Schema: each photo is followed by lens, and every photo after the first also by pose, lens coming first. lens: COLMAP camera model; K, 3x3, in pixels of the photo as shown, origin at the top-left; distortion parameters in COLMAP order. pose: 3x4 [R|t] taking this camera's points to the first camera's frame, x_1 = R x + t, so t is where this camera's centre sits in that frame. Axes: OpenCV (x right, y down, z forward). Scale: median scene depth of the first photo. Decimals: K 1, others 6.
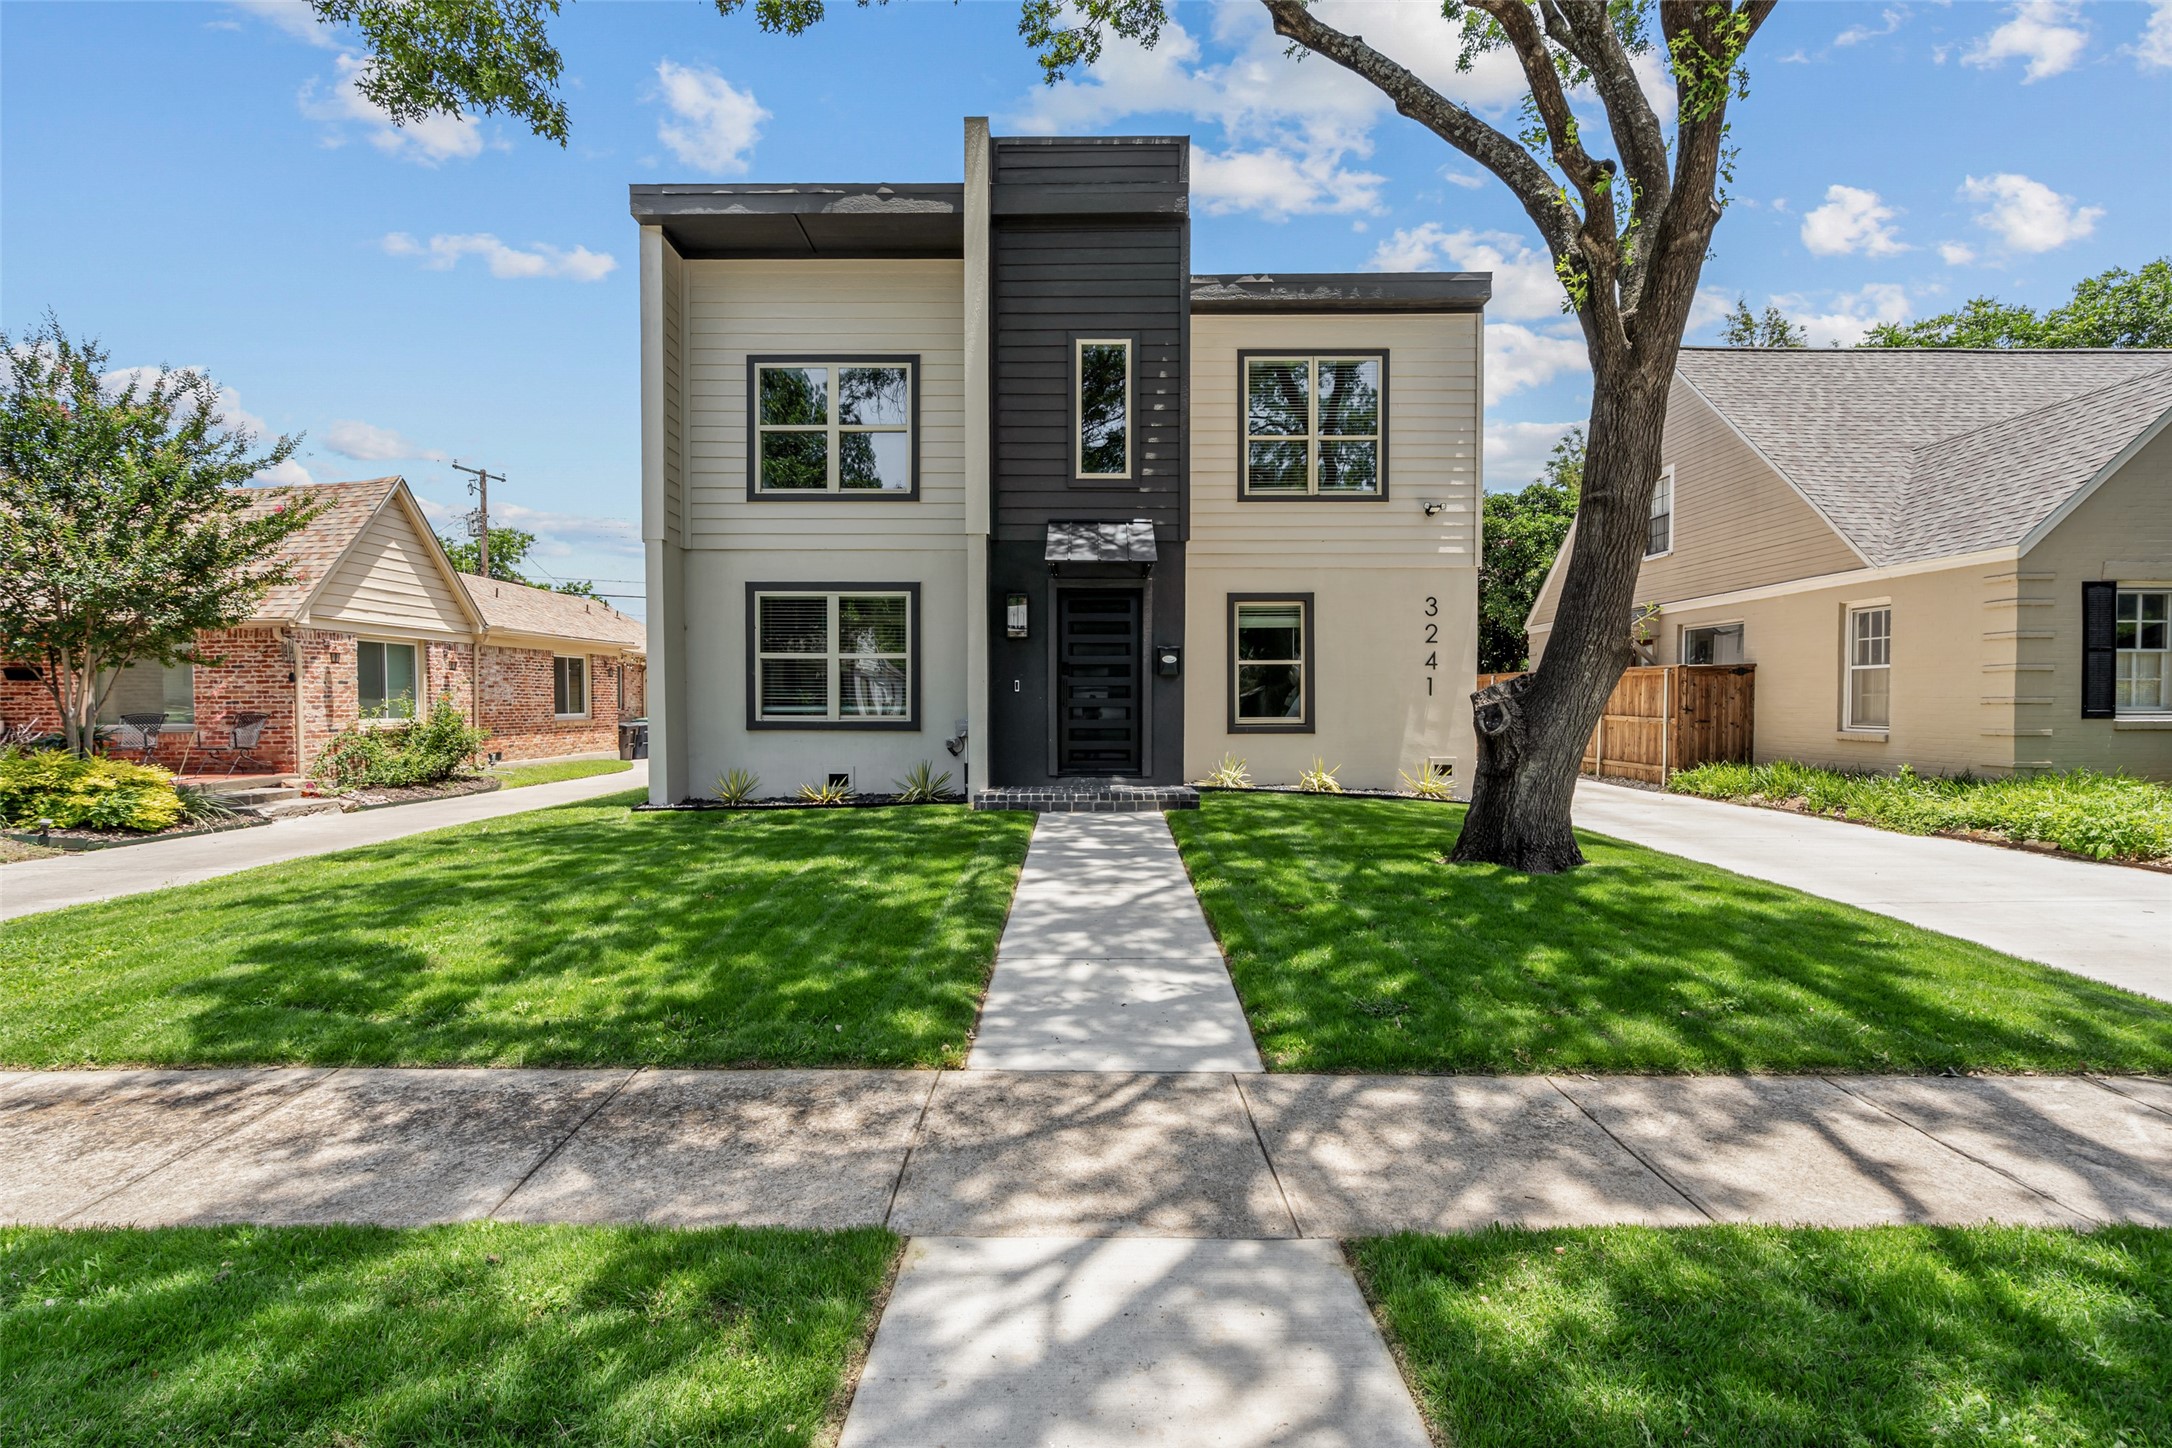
lens RADIAL K [[1003.7, 0, 1088.8], [0, 1003.7, 717.1], [0, 0, 1]] dist [0.001046, 0.001674]
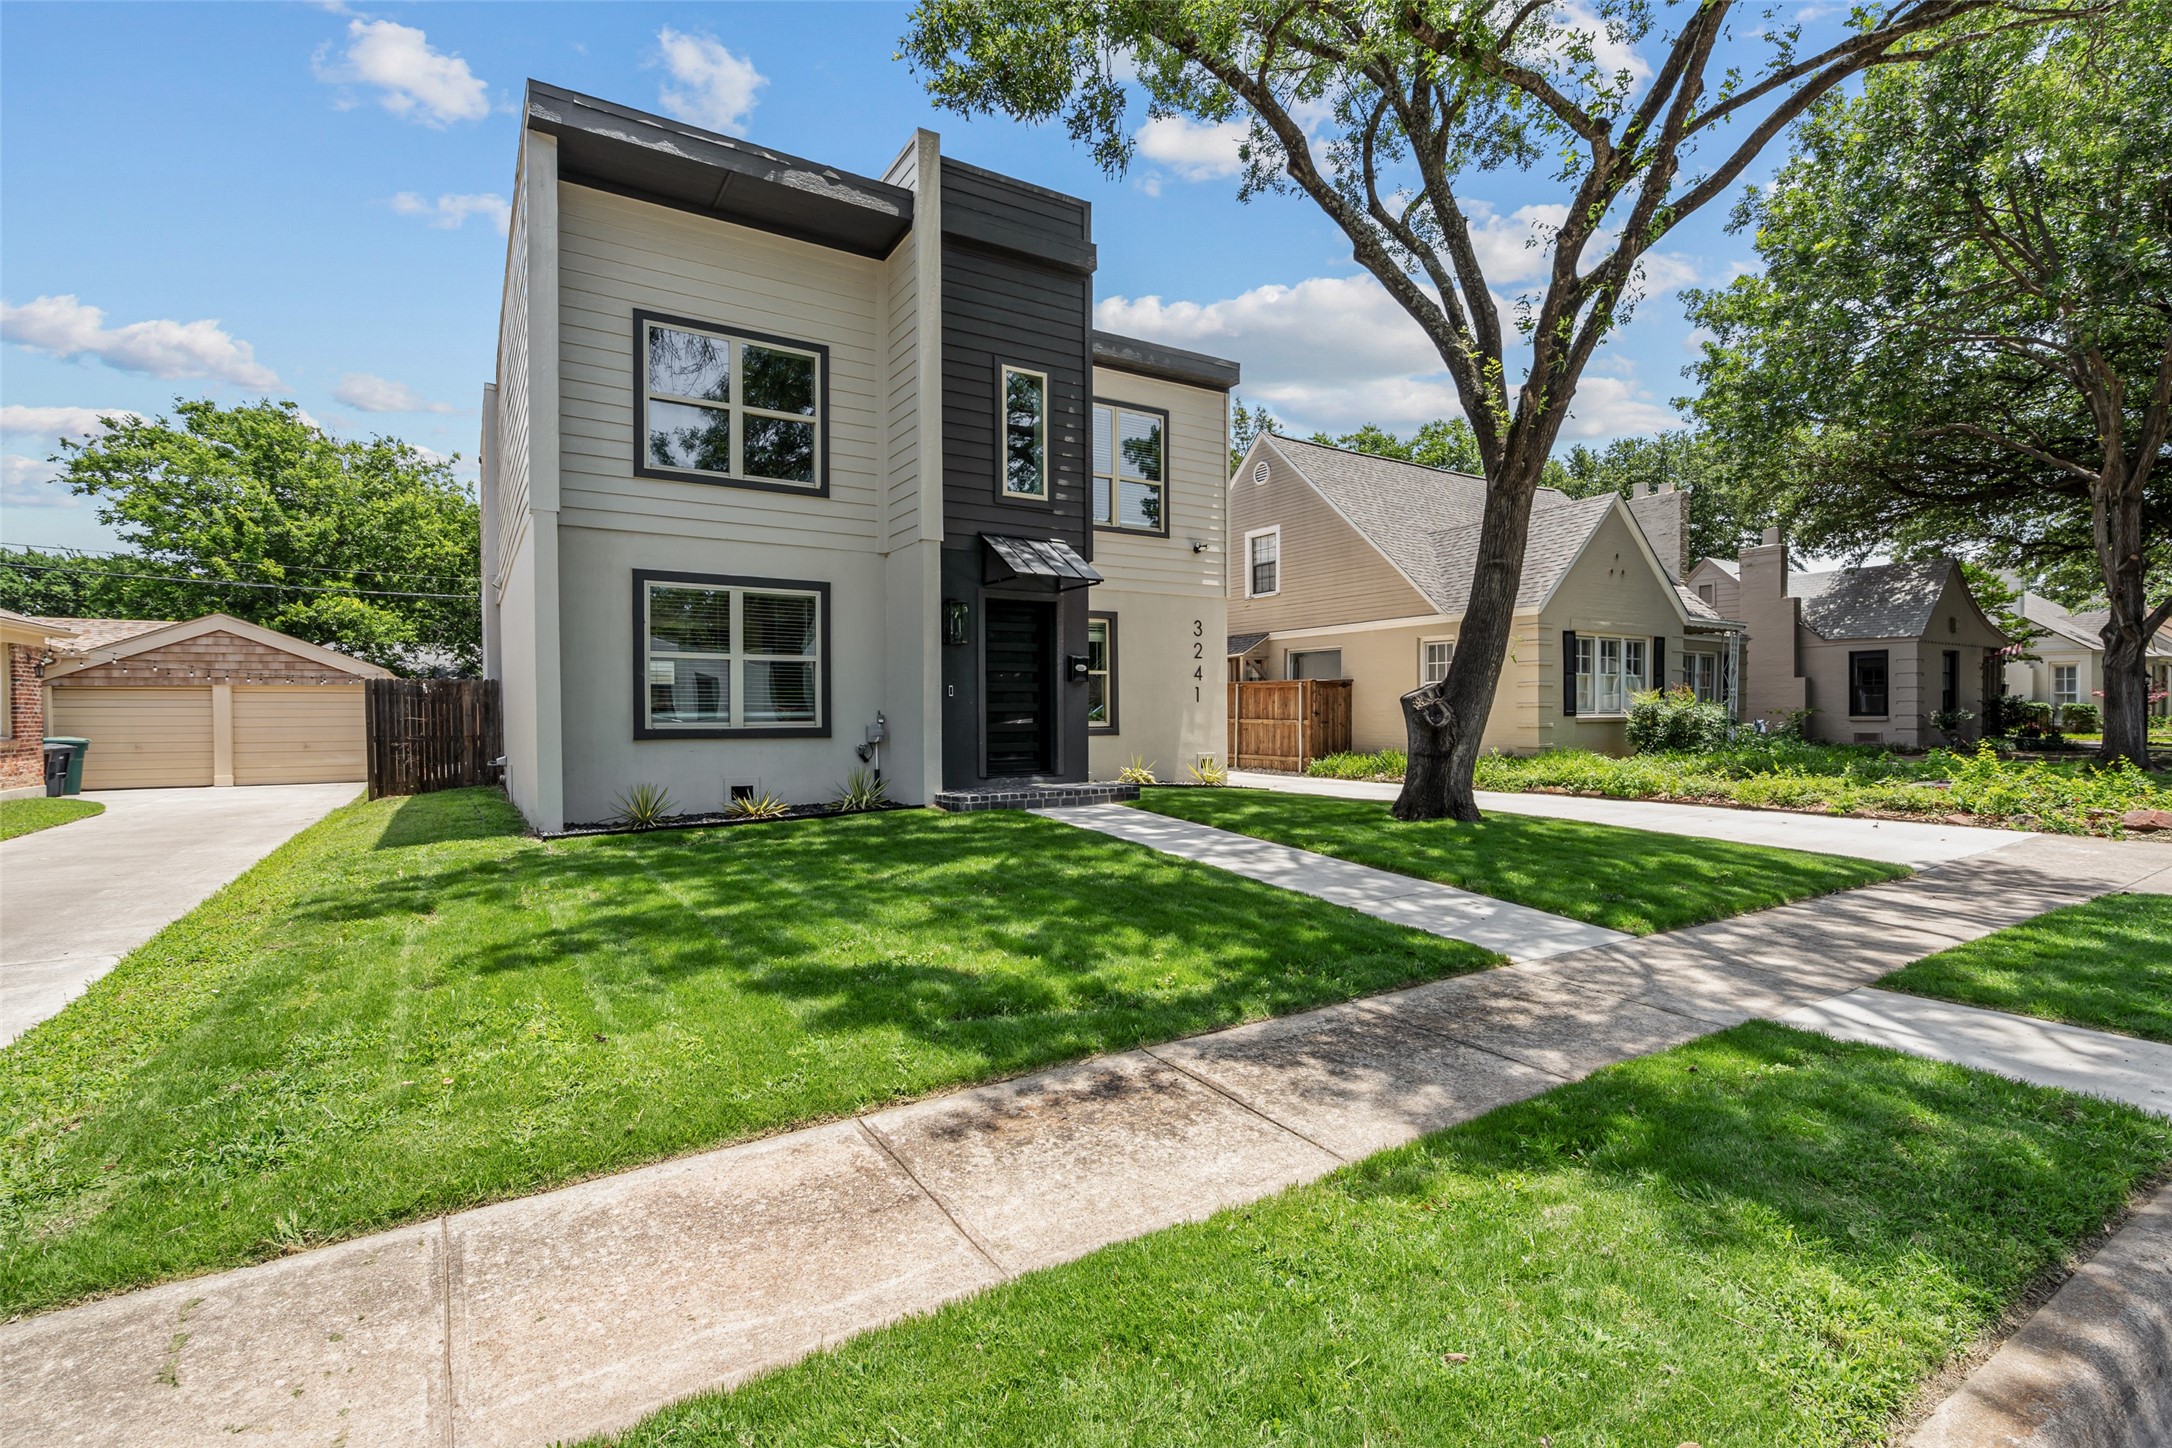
lens RADIAL K [[1010.5, 0, 1101.4], [0, 1010.5, 715.9], [0, 0, 1]] dist [-0.000969, -0.000792]
pose [[0.837485, -0.006539, 0.546422, -0.479897], [0.014050, 0.999855, -0.009570, 0.005958], [-0.546280, 0.015692, 0.837456, 0.052909]]
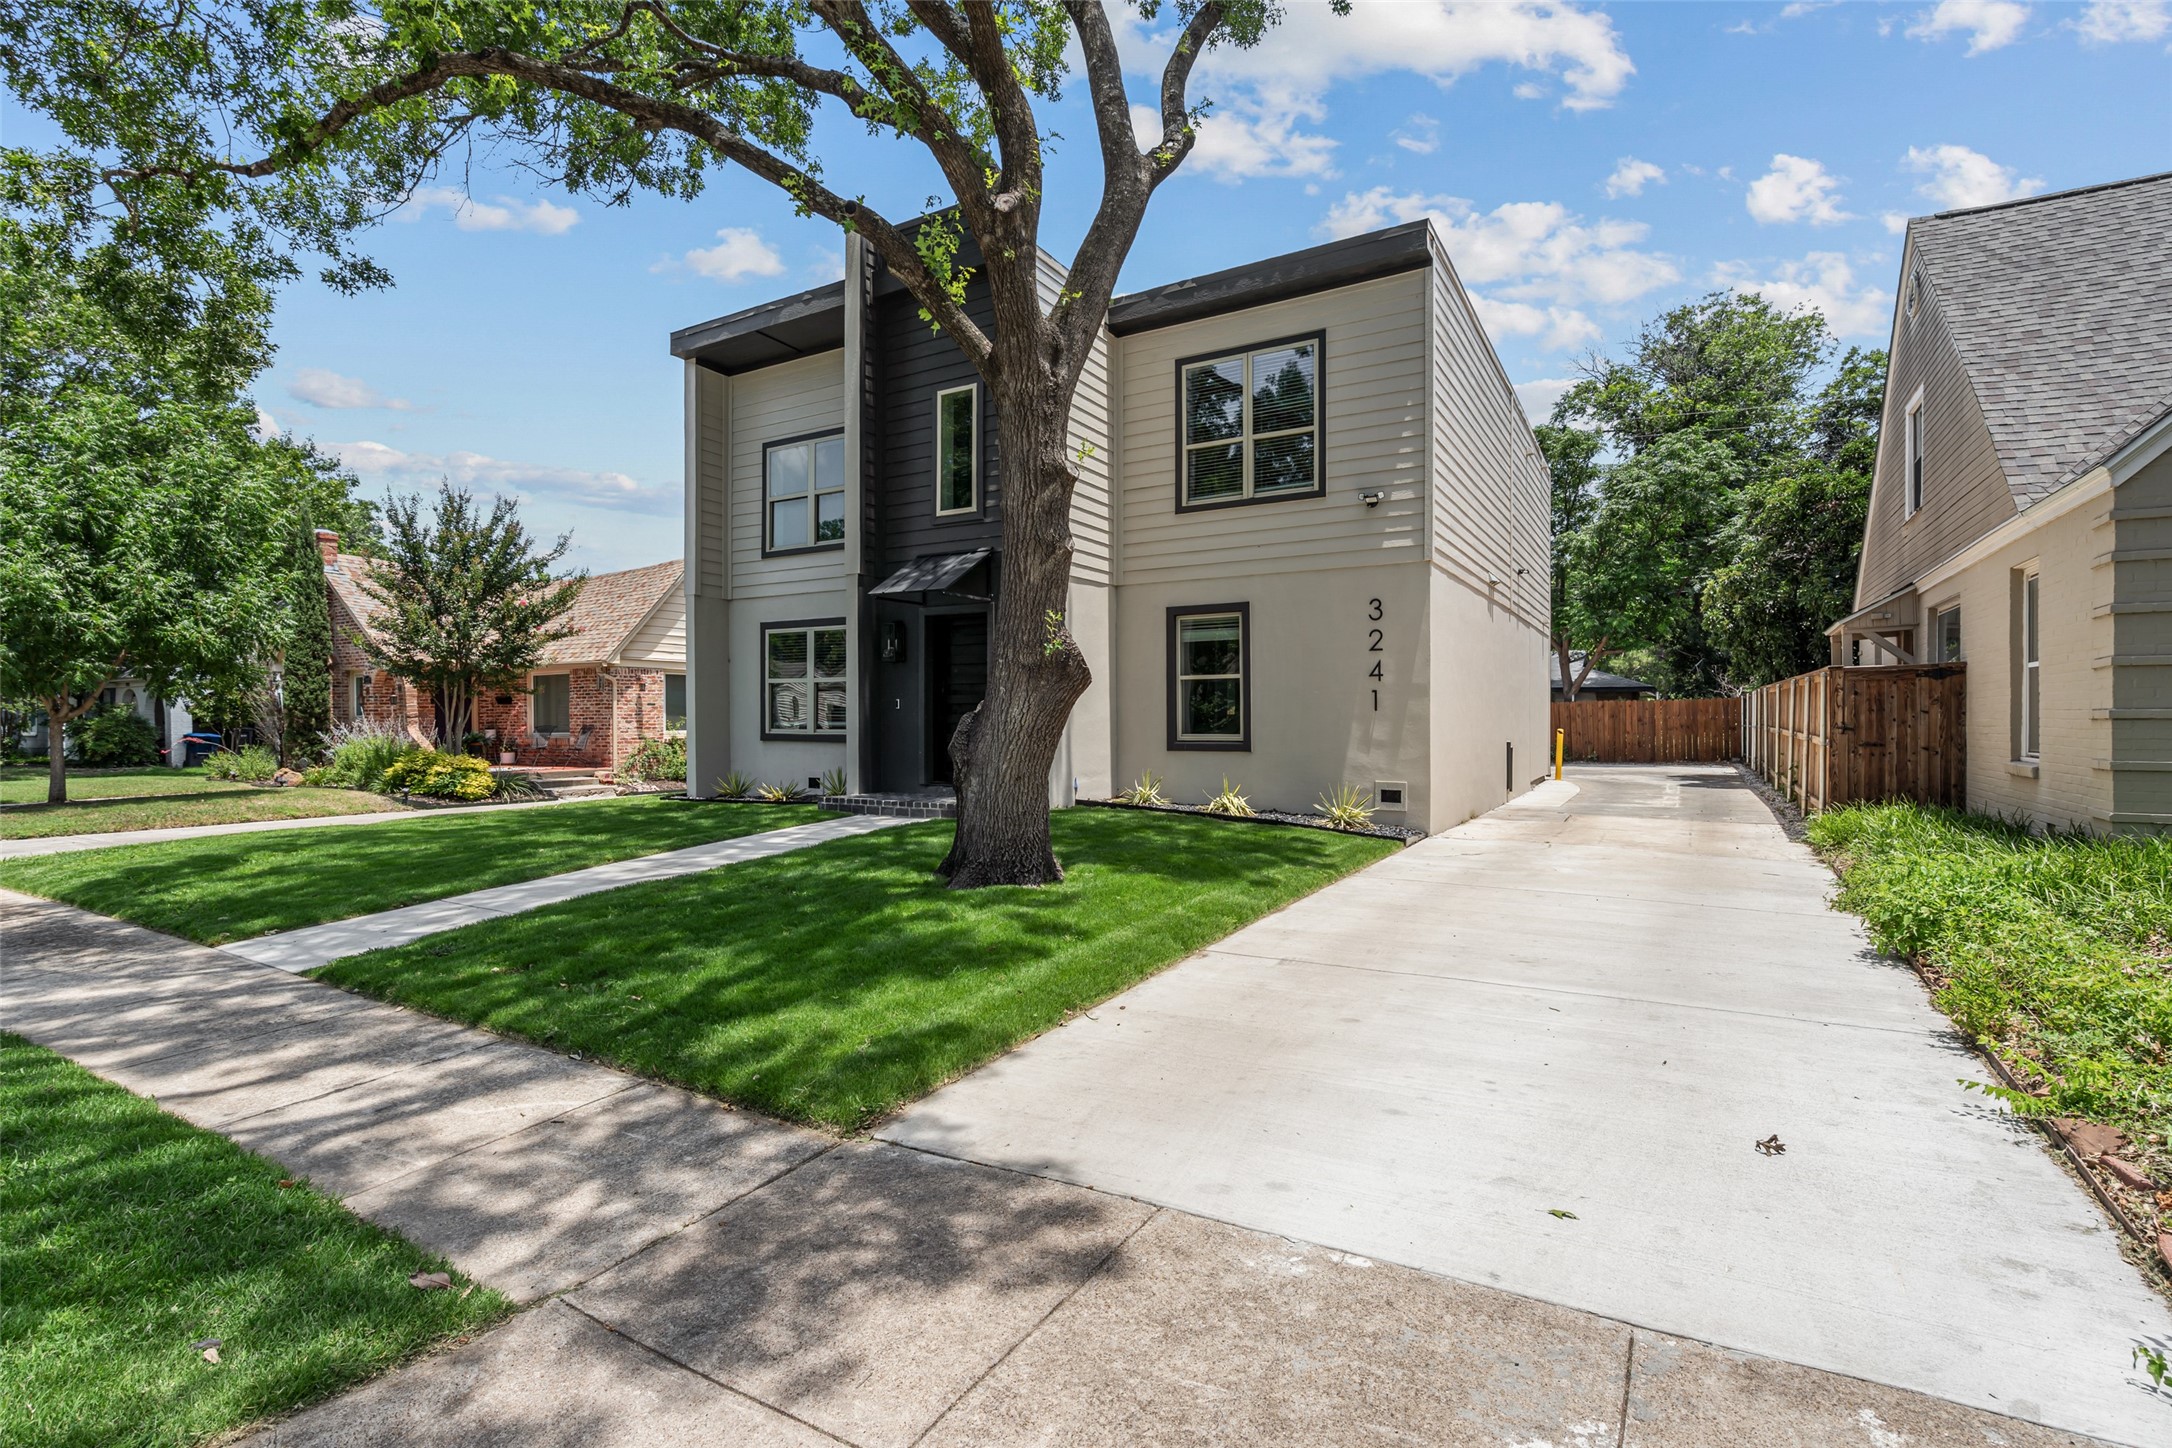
lens RADIAL K [[1021.1, 0, 1086.0], [0, 1021.1, 724.0], [0, 0, 1]] dist [-0.003132, -0.000318]
pose [[0.855969, 0.002798, -0.517019, 0.669711], [-0.007573, 0.999946, -0.007128, -0.001598], [0.516971, 0.010017, 0.855944, 0.115753]]
